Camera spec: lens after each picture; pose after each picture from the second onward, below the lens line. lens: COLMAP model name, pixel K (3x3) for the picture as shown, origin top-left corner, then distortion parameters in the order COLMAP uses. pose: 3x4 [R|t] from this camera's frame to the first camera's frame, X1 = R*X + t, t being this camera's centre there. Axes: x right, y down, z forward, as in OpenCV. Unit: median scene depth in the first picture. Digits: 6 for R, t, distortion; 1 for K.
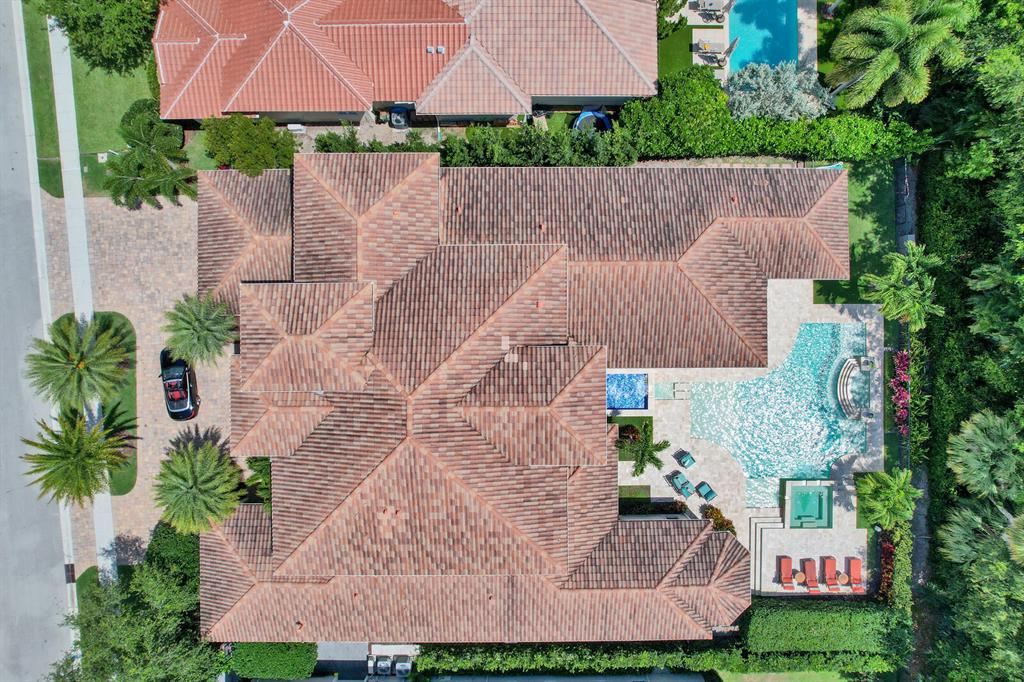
lens RADIAL K [[695.9, 0, 508.1], [0, 695.9, 335.1], [0, 0, 1]] dist [-0.003113, -0.059827]
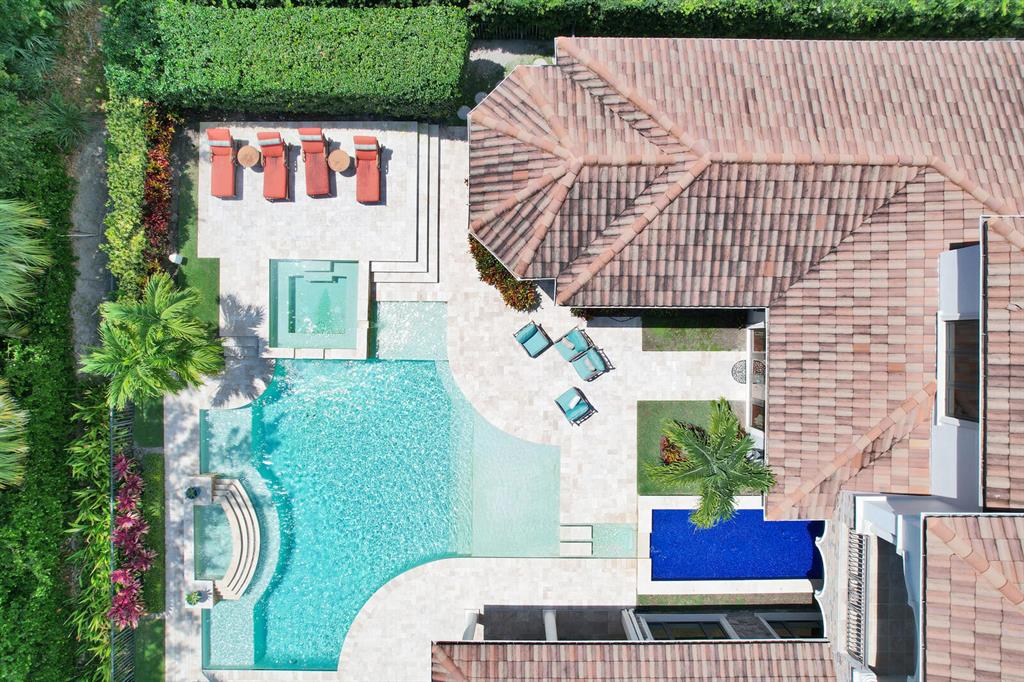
lens RADIAL K [[695.9, 0, 508.1], [0, 695.9, 335.1], [0, 0, 1]] dist [-0.003113, -0.059827]
pose [[-0.999871, -0.007649, -0.014138, 0.310689], [0.007897, -0.999815, -0.017556, 0.238335], [-0.014001, -0.017666, 0.999746, 0.513685]]
